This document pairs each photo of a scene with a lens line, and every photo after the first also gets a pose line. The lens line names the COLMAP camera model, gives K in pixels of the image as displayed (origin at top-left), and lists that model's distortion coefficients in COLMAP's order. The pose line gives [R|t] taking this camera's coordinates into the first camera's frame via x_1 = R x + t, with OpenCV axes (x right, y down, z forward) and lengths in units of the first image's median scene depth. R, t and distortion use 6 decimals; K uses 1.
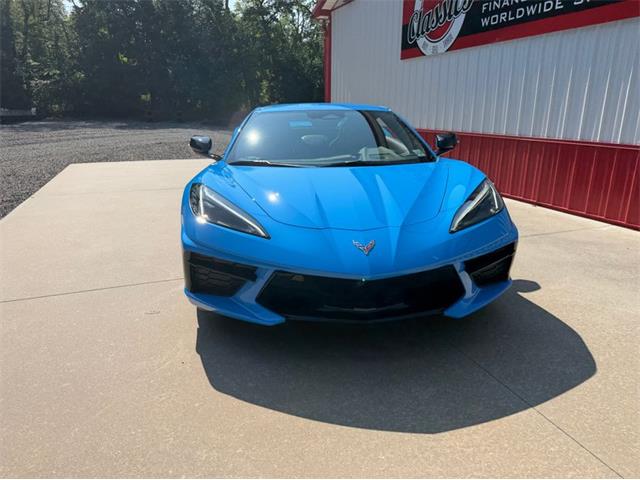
lens RADIAL K [[452.8, 0, 307.2], [0, 452.8, 232.5], [0, 0, 1]] dist [0.034430, -0.045010]
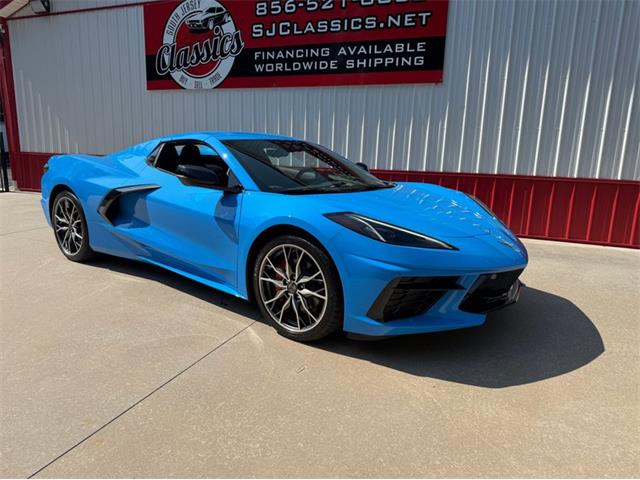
lens RADIAL K [[452.8, 0, 306.7], [0, 452.8, 237.4], [0, 0, 1]] dist [0.034430, -0.045010]
pose [[0.683310, -0.120923, 0.720046, -0.366115], [0.164511, 0.986329, 0.009525, -0.028863], [-0.711354, 0.111947, 0.693861, 0.151033]]
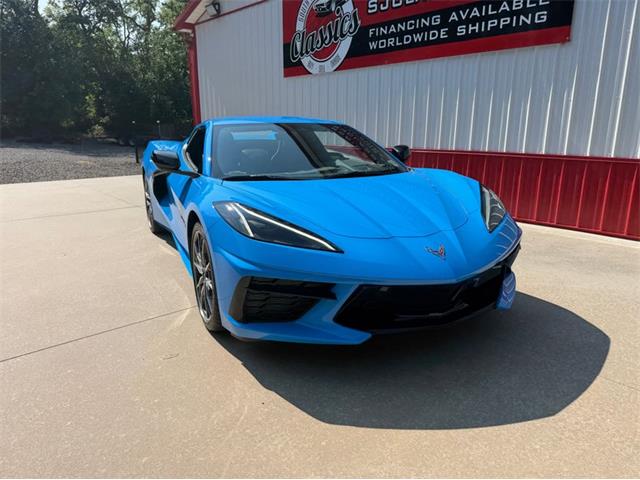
lens RADIAL K [[452.8, 0, 311.0], [0, 452.8, 233.5], [0, 0, 1]] dist [0.034430, -0.045010]
pose [[0.934402, -0.079223, 0.347298, -0.149824], [0.090898, 0.995708, -0.017425, -0.005208], [-0.344427, 0.047850, 0.937593, 0.041022]]
